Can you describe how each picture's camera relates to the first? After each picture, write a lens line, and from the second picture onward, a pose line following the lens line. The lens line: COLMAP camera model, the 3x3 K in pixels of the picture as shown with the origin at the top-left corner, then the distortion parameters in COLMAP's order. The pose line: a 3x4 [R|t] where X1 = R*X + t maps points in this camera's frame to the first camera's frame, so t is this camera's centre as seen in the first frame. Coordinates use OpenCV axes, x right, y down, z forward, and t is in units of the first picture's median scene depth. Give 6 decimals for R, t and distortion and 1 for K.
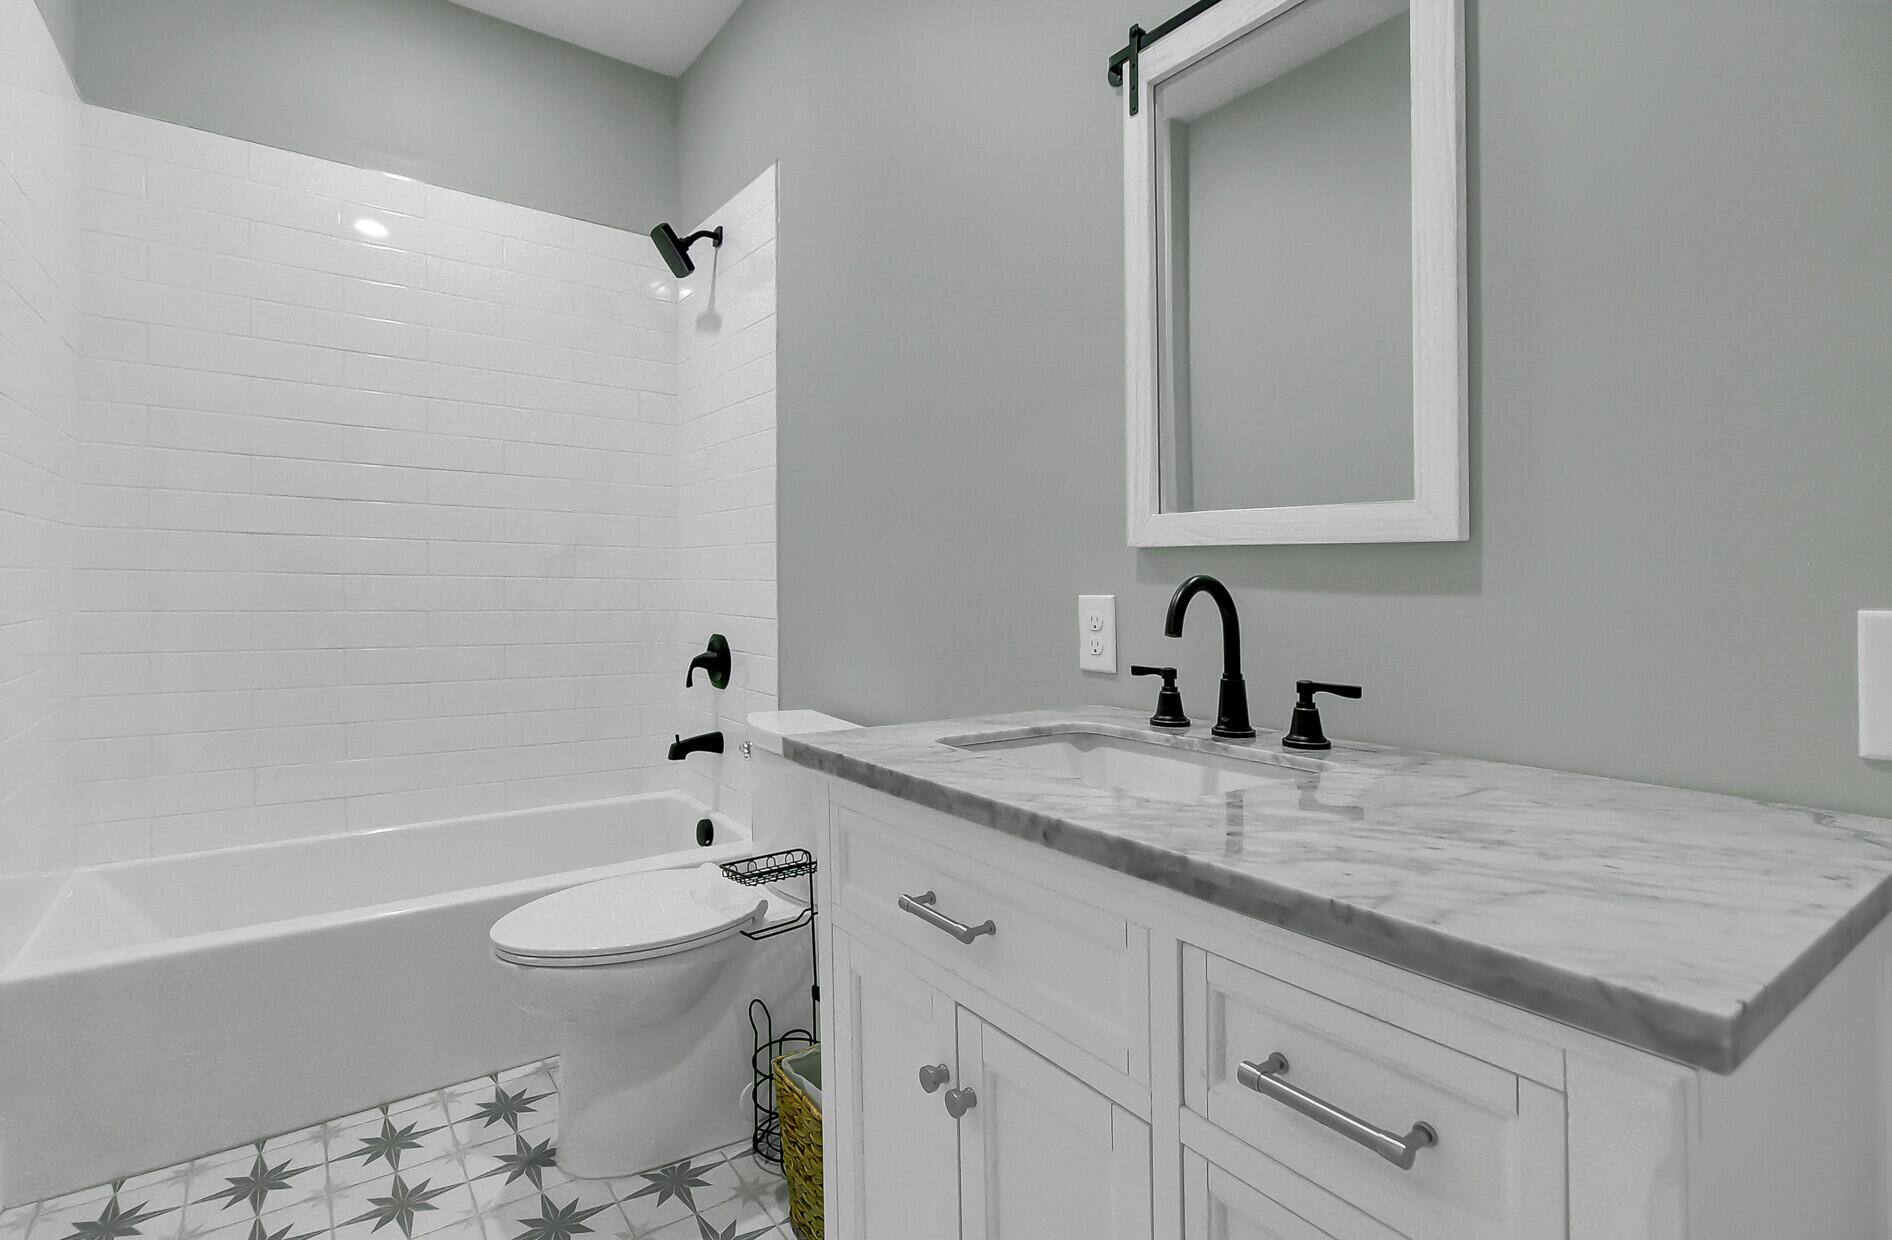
lens RADIAL K [[874.4, 0, 938.6], [0, 874.4, 600.9], [0, 0, 1]] dist [-0.001496, 0.000330]
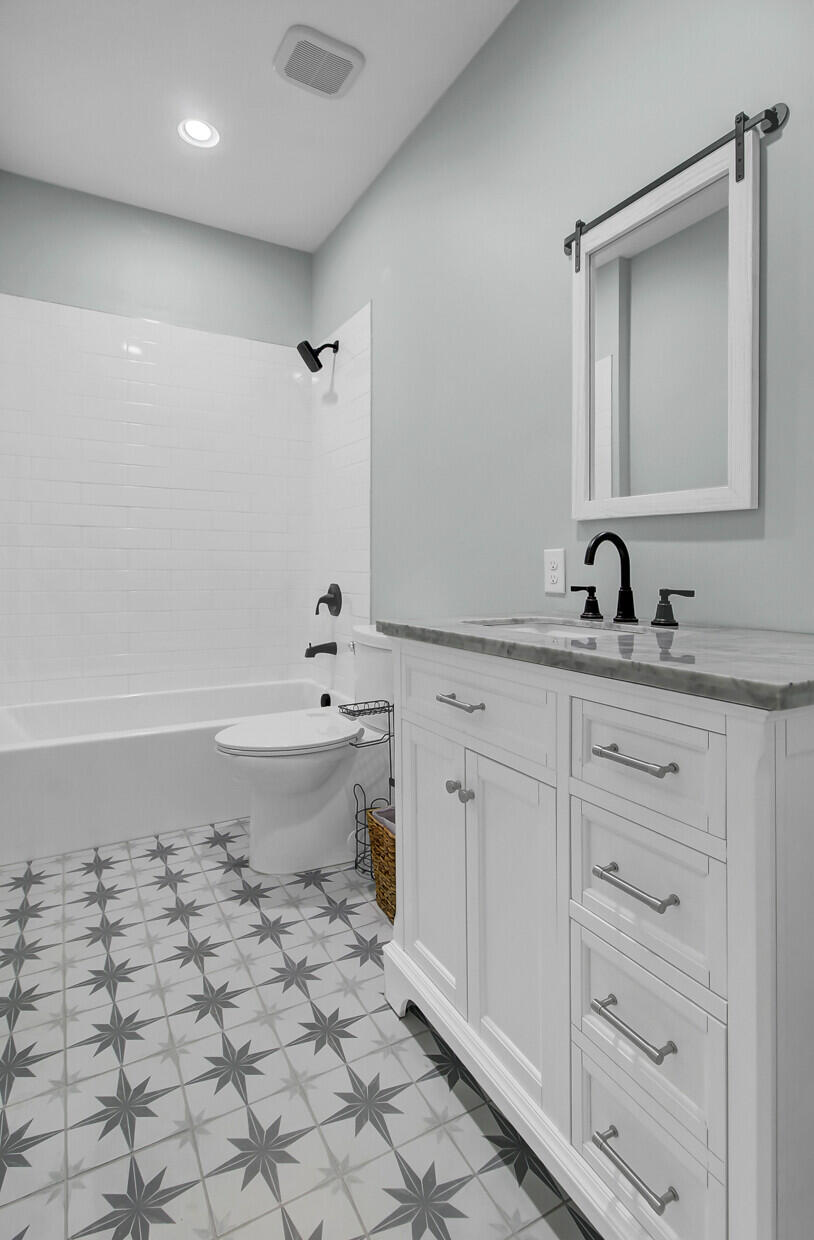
lens RADIAL K [[583.1, 0, 377.4], [0, 583.1, 581.4], [0, 0, 1]] dist [-0.015773, 0.000123]
pose [[0.987009, 0.009591, -0.160376, 0.019806], [-0.008437, 0.999933, 0.007876, 0.050886], [0.160441, -0.006420, 0.987025, -0.195209]]
